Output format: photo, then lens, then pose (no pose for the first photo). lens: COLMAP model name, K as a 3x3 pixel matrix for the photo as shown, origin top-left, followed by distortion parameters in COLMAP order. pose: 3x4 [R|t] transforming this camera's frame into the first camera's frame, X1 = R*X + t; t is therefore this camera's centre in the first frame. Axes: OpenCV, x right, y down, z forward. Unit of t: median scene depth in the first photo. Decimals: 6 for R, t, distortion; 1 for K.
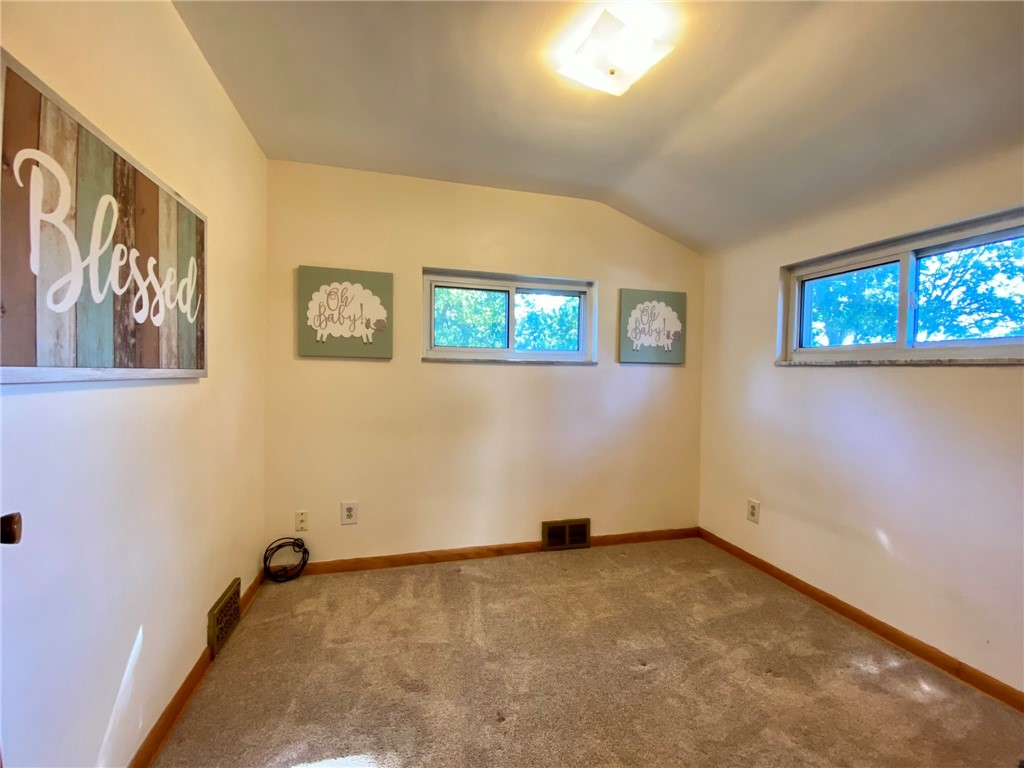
lens RADIAL K [[424.9, 0, 505.0], [0, 424.9, 384.7], [0, 0, 1]] dist [0.014662, -0.016881]
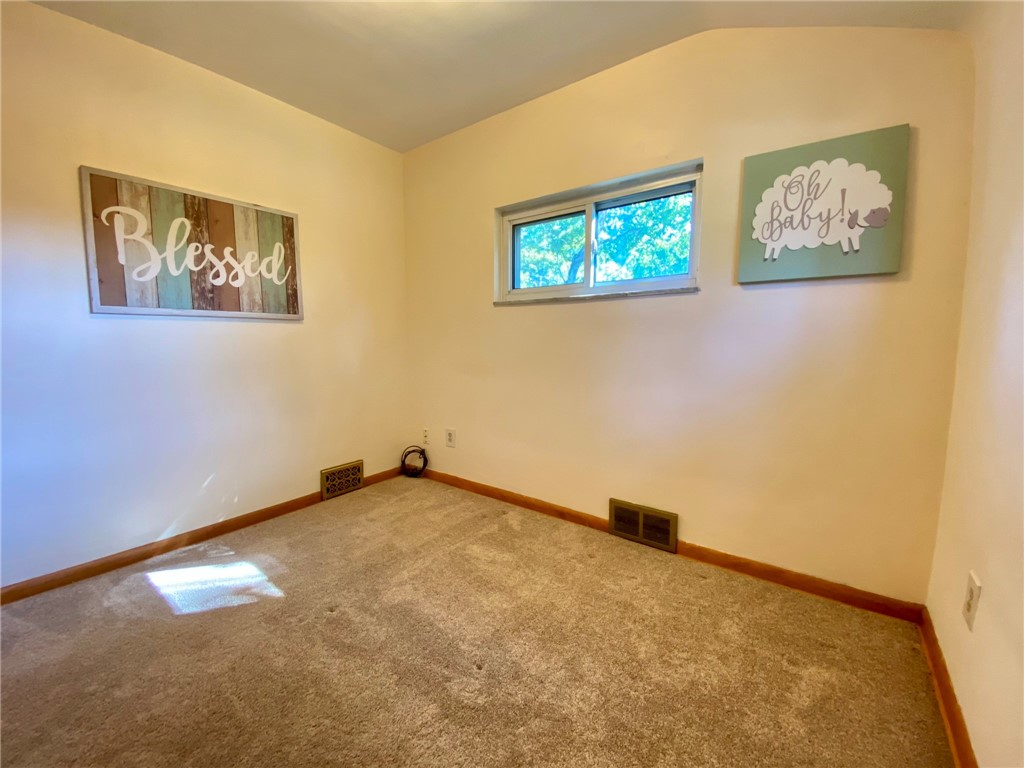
lens RADIAL K [[410.6, 0, 505.5], [0, 410.6, 383.9], [0, 0, 1]] dist [0.012949, -0.017966]
pose [[0.613963, 0.071422, -0.786097, 0.668101], [-0.013431, 0.996699, 0.080066, 0.059817], [0.789220, -0.038600, 0.612896, 0.448194]]
